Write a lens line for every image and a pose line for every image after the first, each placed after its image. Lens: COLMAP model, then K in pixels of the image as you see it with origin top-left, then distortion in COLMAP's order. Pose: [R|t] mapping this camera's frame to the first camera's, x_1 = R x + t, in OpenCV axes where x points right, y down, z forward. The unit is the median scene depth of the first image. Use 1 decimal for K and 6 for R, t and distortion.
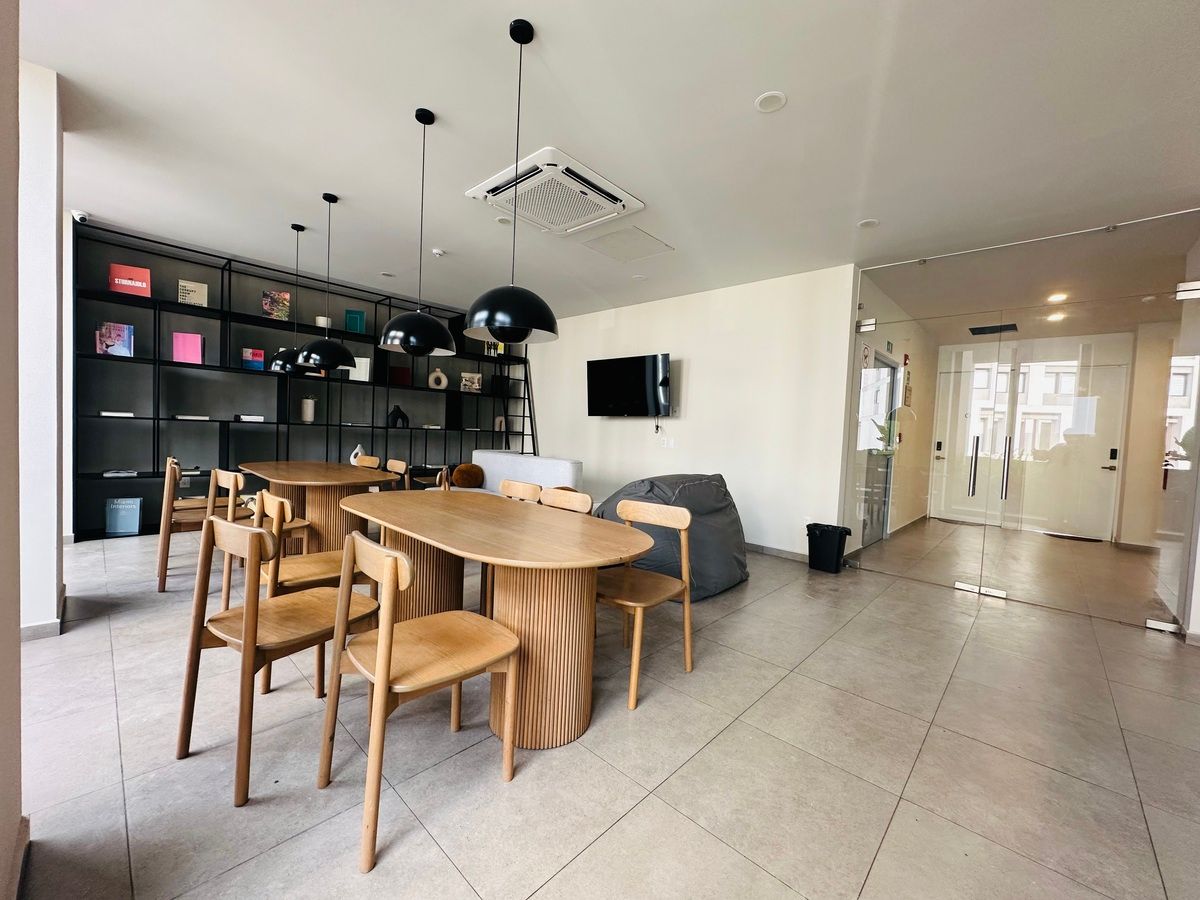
lens RADIAL K [[477.9, 0, 603.2], [0, 477.9, 449.6], [0, 0, 1]] dist [-0.001411, 0.000432]
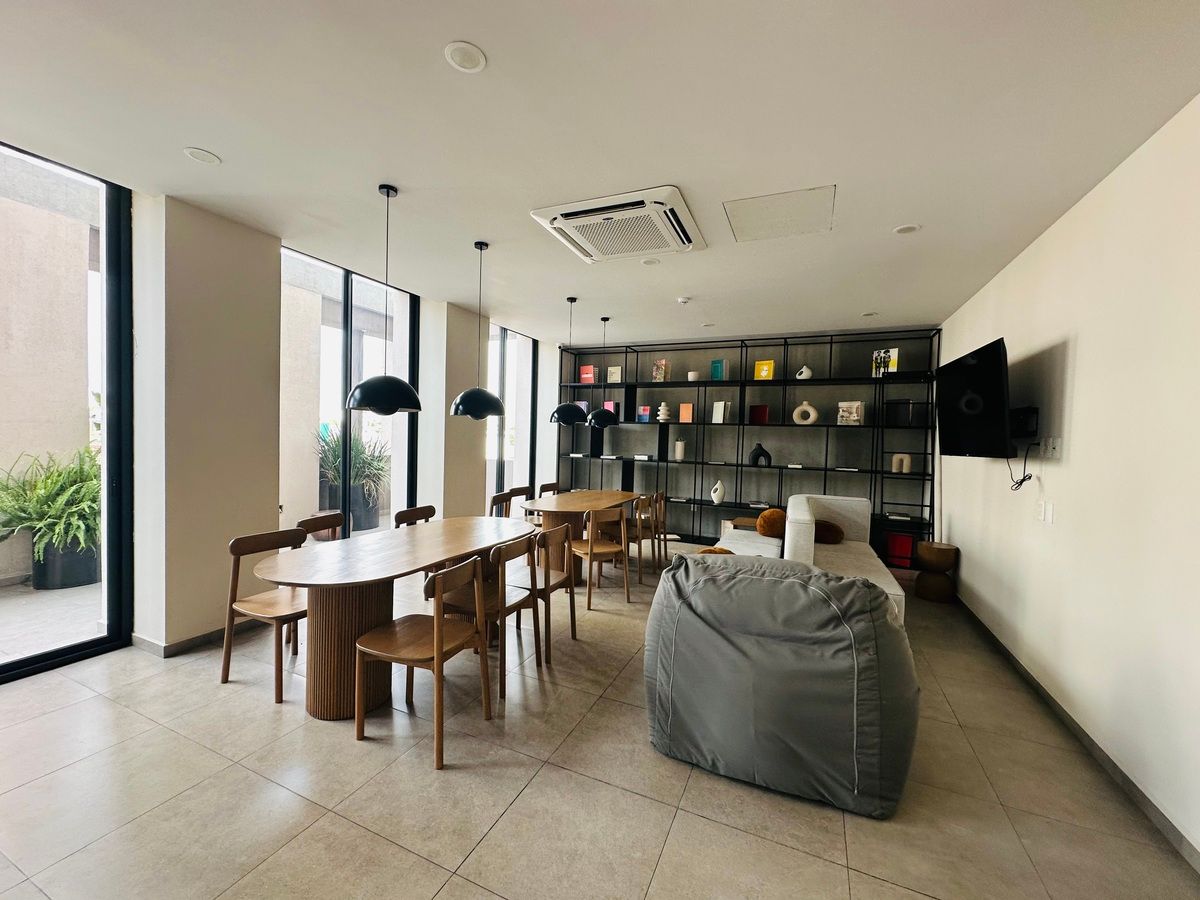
lens RADIAL K [[477.9, 0, 599.9], [0, 477.9, 449.0], [0, 0, 1]] dist [-0.001411, 0.000432]
pose [[0.320755, -0.008465, -0.947124, 0.454277], [-0.049995, 0.998415, -0.025855, -0.042236], [0.945842, 0.055644, 0.319824, 0.402464]]
